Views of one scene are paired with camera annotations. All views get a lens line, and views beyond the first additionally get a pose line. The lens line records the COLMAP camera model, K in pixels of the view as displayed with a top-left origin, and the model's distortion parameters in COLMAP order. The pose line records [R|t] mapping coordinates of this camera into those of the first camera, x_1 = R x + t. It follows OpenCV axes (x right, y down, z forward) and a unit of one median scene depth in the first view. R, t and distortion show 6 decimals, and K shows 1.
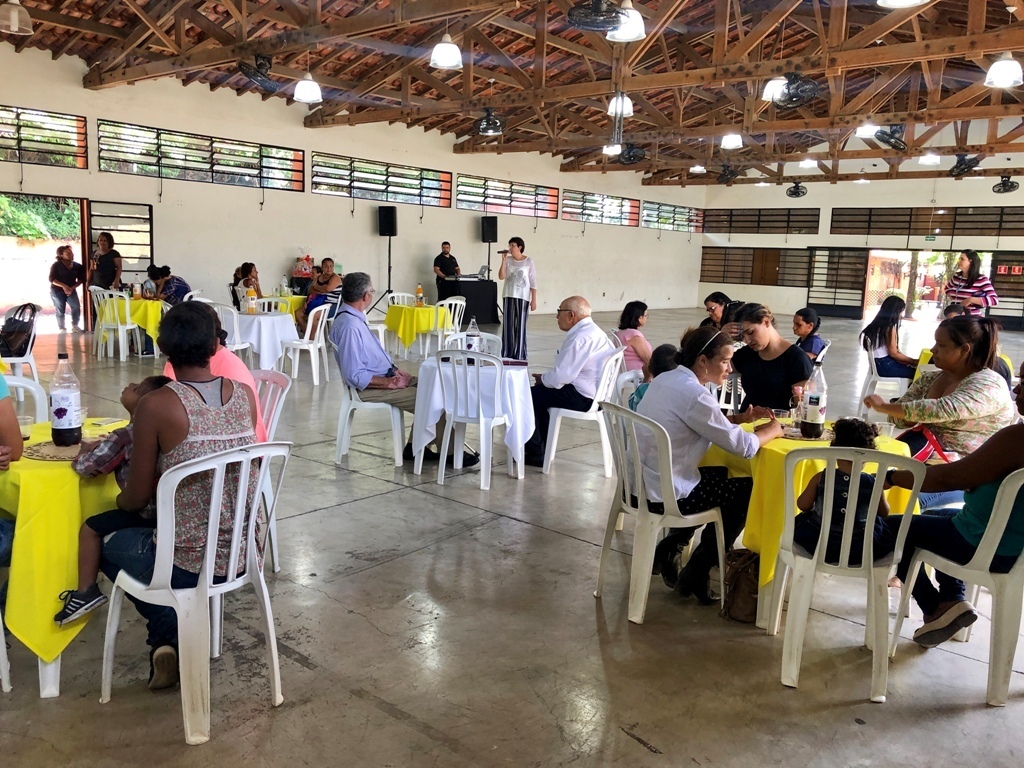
lens RADIAL K [[835.2, 0, 507.8], [0, 835.2, 380.1], [0, 0, 1]] dist [0.036679, -0.051595]
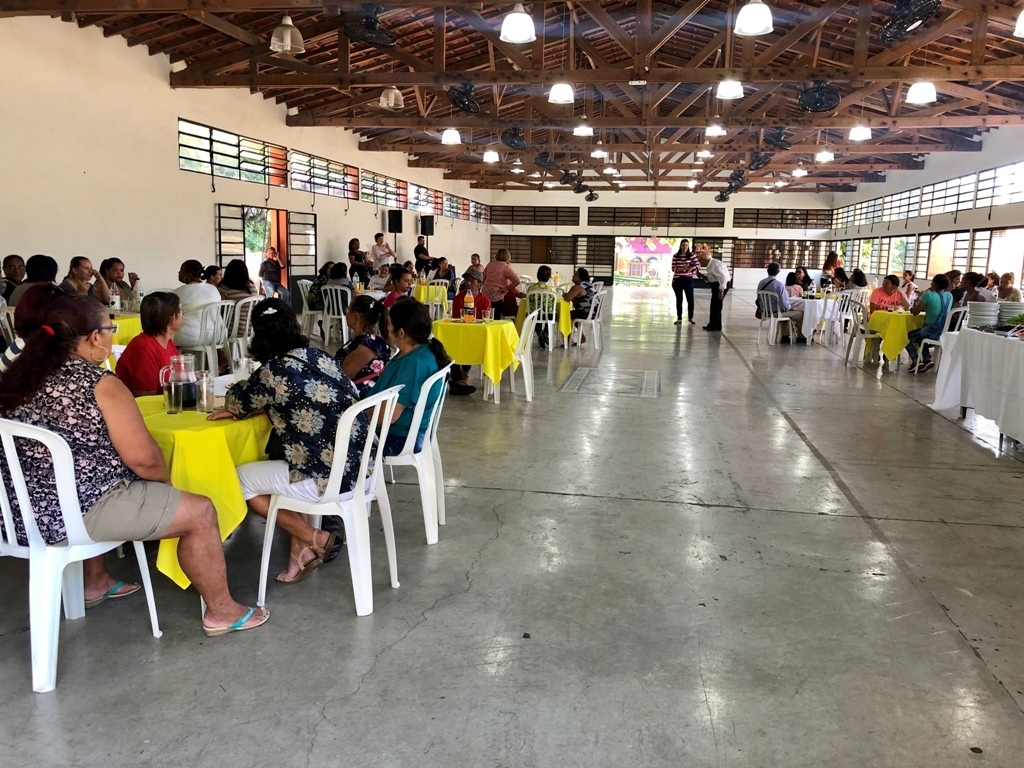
lens RADIAL K [[835.2, 0, 511.2], [0, 835.2, 379.8], [0, 0, 1]] dist [0.036679, -0.051595]
pose [[0.714264, -0.127247, 0.688211, -0.679124], [0.119717, 0.991054, 0.058992, -0.017477], [-0.689561, 0.040255, 0.723108, 0.094608]]
